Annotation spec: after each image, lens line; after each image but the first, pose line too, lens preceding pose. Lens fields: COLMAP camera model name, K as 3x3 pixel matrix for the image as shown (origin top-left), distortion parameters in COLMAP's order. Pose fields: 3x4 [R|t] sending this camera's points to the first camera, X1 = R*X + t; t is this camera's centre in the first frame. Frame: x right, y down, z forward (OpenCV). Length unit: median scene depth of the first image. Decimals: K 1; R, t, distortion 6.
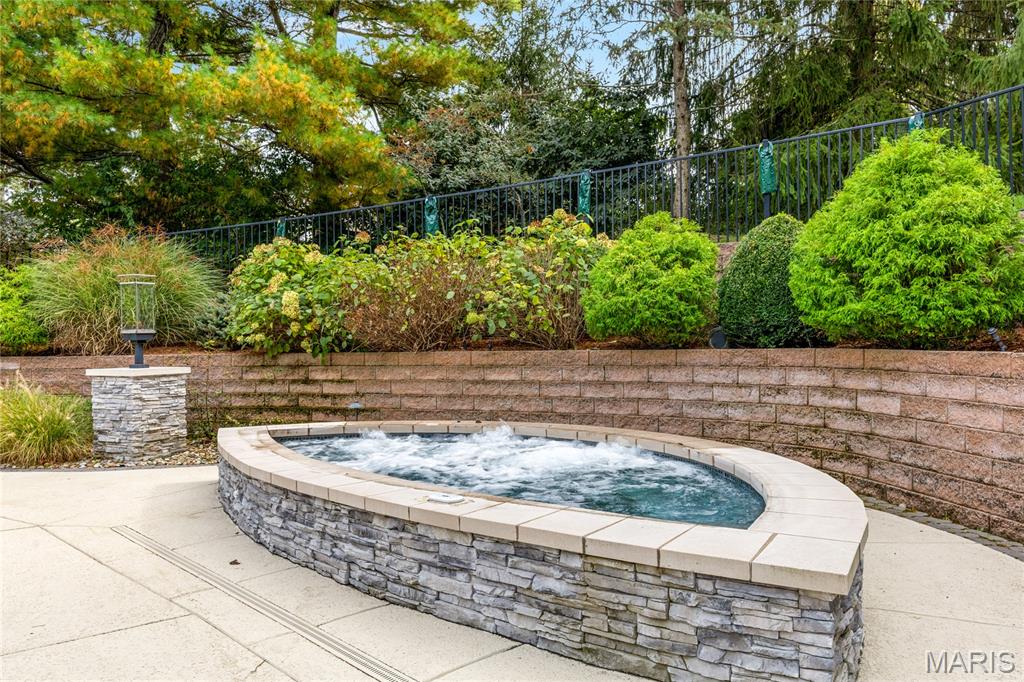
lens RADIAL K [[745.3, 0, 519.2], [0, 745.3, 337.8], [0, 0, 1]] dist [-0.012312, 0.000691]
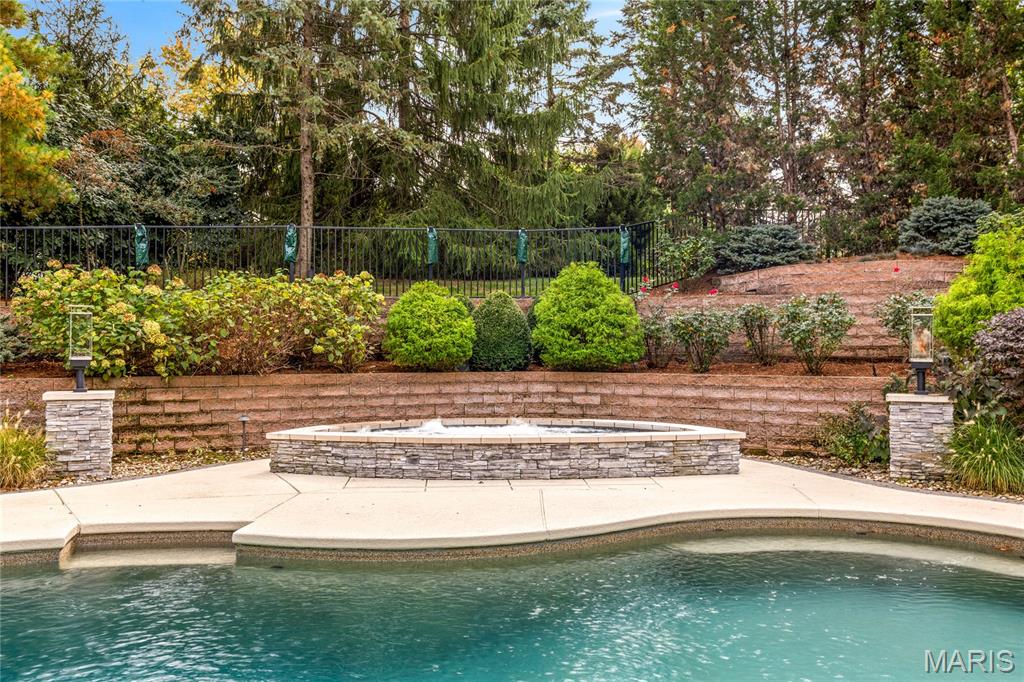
lens RADIAL K [[880.0, 0, 508.1], [0, 880.0, 350.9], [0, 0, 1]] dist [0.002996, 0.008625]
pose [[0.655453, 0.014448, 0.755098, -1.069895], [-0.010704, 0.999894, -0.009841, -0.012025], [-0.755160, -0.001632, 0.655538, -0.294874]]
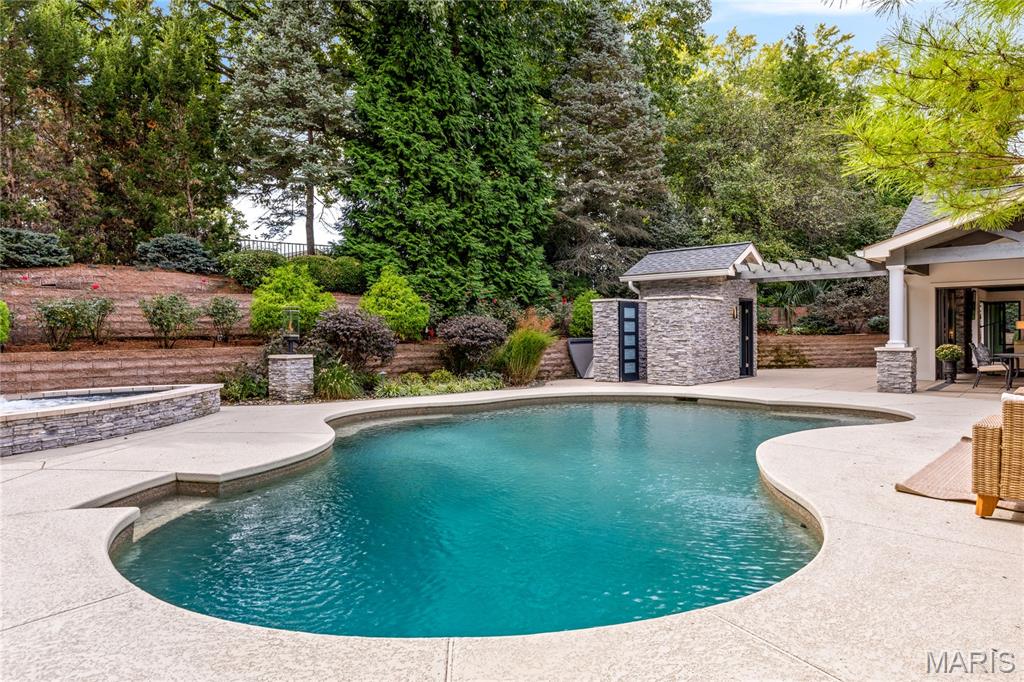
lens RADIAL K [[665.9, 0, 505.1], [0, 665.9, 334.3], [0, 0, 1]] dist [0.010291, -0.006871]
pose [[-0.599484, 0.016840, 0.800210, -1.462052], [0.018012, 0.999809, -0.007547, 0.001466], [-0.800184, 0.009889, -0.599673, 0.669038]]
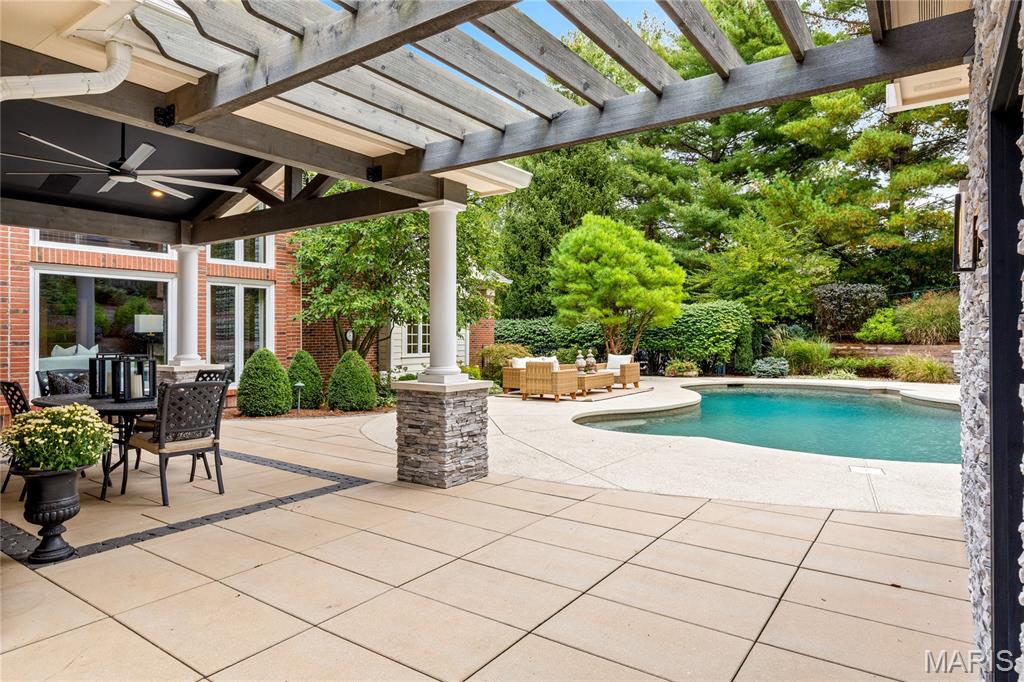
lens RADIAL K [[603.3, 0, 518.3], [0, 603.3, 331.8], [0, 0, 1]] dist [0.002389, -0.000287]
pose [[0.689100, 0.009803, -0.724600, -0.062571], [-0.007805, 0.999951, 0.006106, -0.027140], [0.724624, 0.001448, 0.689143, -1.701758]]
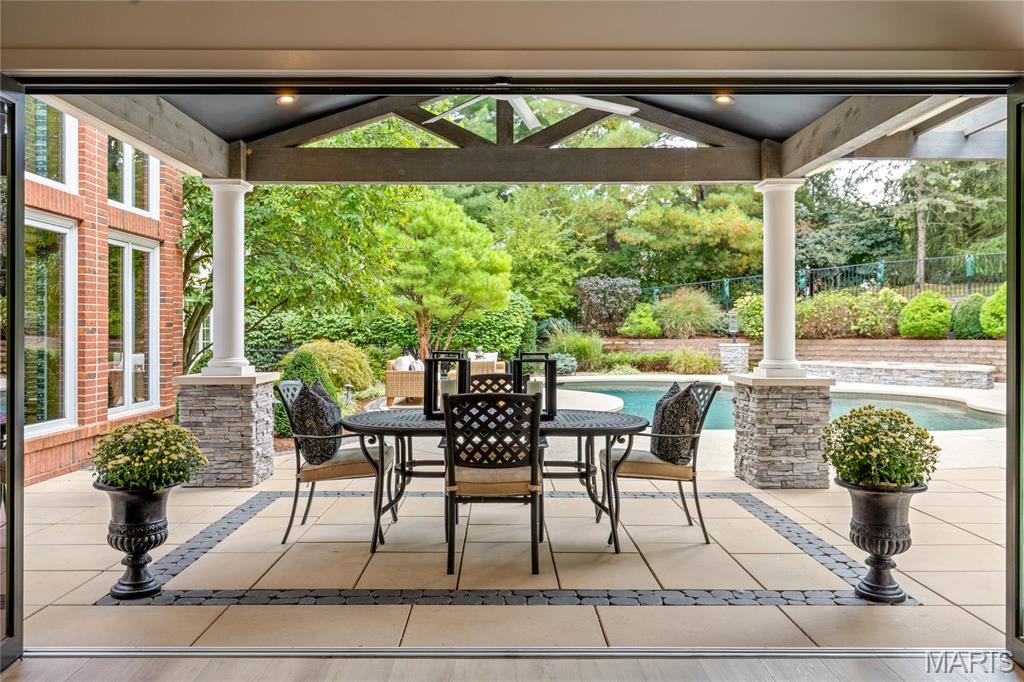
lens RADIAL K [[772.2, 0, 498.7], [0, 772.2, 326.6], [0, 0, 1]] dist [-0.001946, -0.003010]
pose [[0.979122, 0.011872, -0.202928, -0.808961], [-0.012318, 0.999924, -0.000935, -0.011963], [0.202901, 0.003415, 0.979193, -2.180842]]
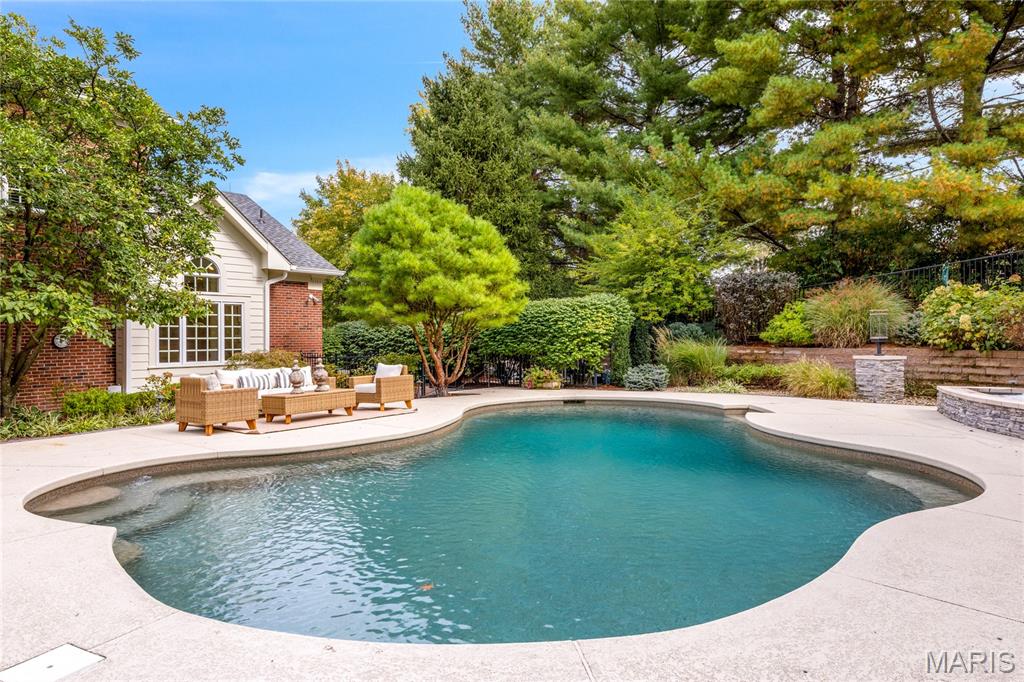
lens RADIAL K [[626.7, 0, 516.2], [0, 626.7, 336.3], [0, 0, 1]] dist [0.002046, -0.003917]
pose [[0.664703, 0.010395, -0.747036, 0.106568], [-0.001618, 0.999921, 0.012474, -0.032150], [0.747106, -0.007082, 0.664667, -0.877006]]
